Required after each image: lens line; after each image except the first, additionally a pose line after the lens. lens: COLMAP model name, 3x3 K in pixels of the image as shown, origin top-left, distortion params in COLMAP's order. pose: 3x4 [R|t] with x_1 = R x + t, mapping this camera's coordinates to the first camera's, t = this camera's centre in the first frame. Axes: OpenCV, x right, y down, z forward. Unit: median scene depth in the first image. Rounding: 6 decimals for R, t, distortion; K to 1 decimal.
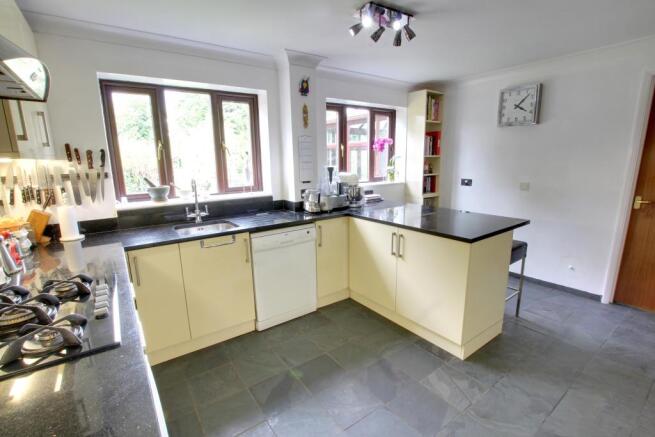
lens RADIAL K [[272.0, 0, 327.5], [0, 272.0, 218.5], [0, 0, 1]] dist [-0.055934, -0.000037]
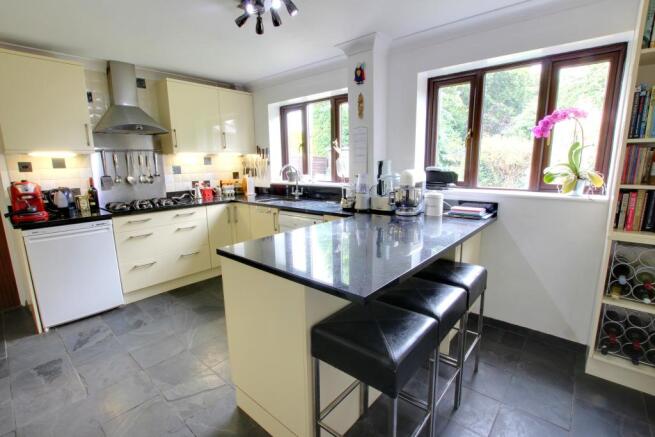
lens RADIAL K [[305.9, 0, 327.5], [0, 305.9, 218.5], [0, 0, 1]] dist [-0.027983, -0.000073]
pose [[0.231580, 0.194376, -0.953199, 1.001890], [-0.177944, 0.971768, 0.154931, -0.147838], [0.956403, 0.133737, 0.259631, 0.687873]]
